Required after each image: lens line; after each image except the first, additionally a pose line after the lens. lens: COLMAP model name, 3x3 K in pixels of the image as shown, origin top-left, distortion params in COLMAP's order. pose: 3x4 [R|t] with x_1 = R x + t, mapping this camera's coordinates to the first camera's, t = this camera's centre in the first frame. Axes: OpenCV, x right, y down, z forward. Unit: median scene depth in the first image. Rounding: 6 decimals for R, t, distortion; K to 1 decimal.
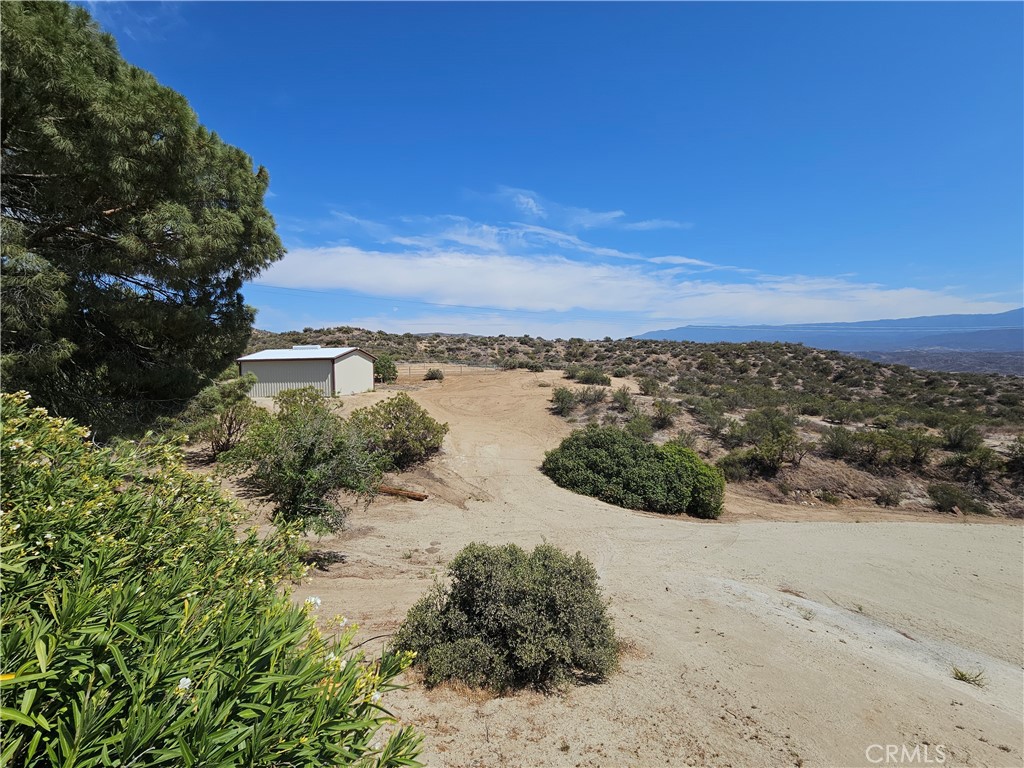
lens RADIAL K [[422.8, 0, 517.1], [0, 422.8, 377.4], [0, 0, 1]] dist [0.000339, -0.000067]
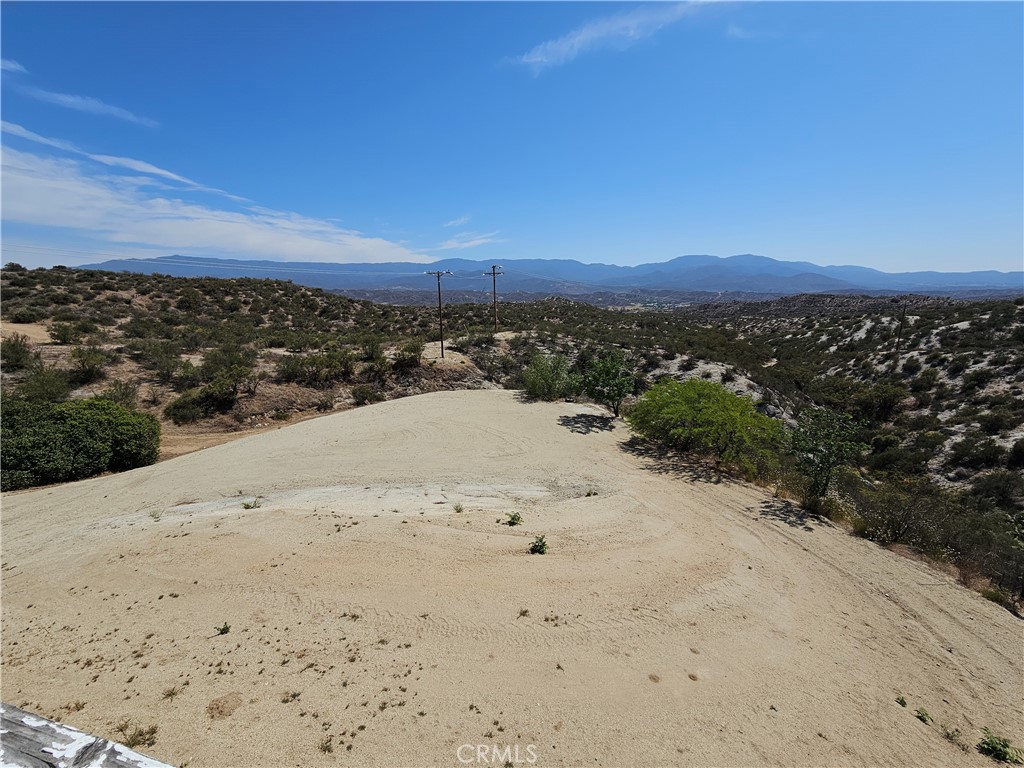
lens RADIAL K [[422.8, 0, 517.1], [0, 422.8, 377.4], [0, 0, 1]] dist [0.000339, -0.000067]
pose [[0.500420, -0.166566, 0.849609, 0.061885], [0.041223, 0.984790, 0.168788, 0.006381], [-0.864801, -0.049441, 0.499675, -0.110579]]
